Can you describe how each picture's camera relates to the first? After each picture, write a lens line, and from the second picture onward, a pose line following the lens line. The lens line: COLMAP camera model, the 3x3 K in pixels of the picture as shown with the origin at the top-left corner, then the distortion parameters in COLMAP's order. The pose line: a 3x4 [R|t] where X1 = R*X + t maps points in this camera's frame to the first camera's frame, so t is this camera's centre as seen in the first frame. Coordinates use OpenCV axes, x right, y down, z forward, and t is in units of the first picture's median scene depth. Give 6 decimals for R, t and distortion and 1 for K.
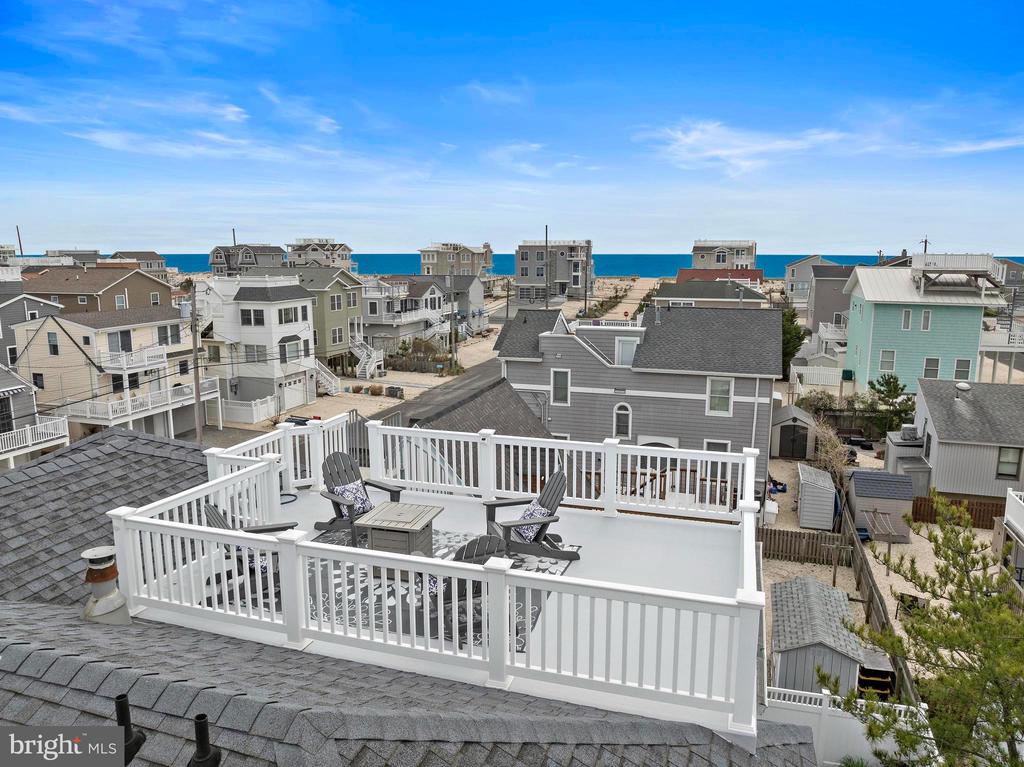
lens RADIAL K [[726.9, 0, 512.0], [0, 726.9, 383.5], [0, 0, 1]] dist [-0.065815, 0.038373]
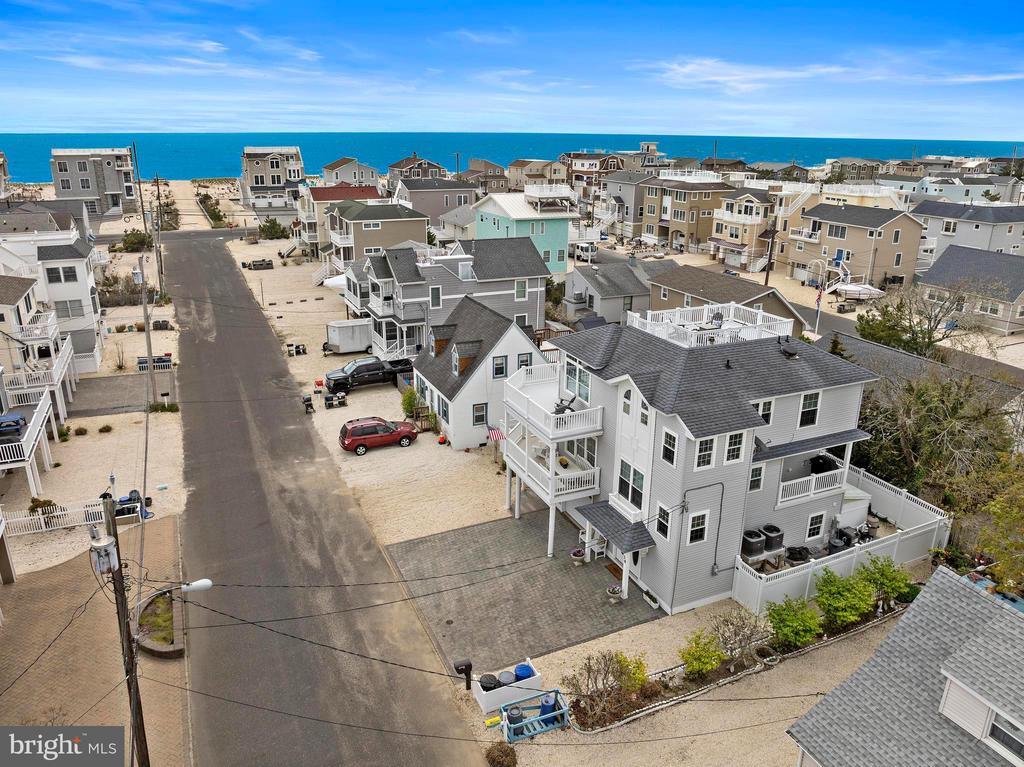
lens RADIAL K [[726.6, 0, 512.0], [0, 726.6, 383.5], [0, 0, 1]] dist [-0.050864, -0.001200]
pose [[0.739431, -0.213954, 0.638330, -0.636182], [0.109225, 0.973721, 0.199845, -0.081097], [-0.664313, -0.078049, 0.743369, -0.243741]]
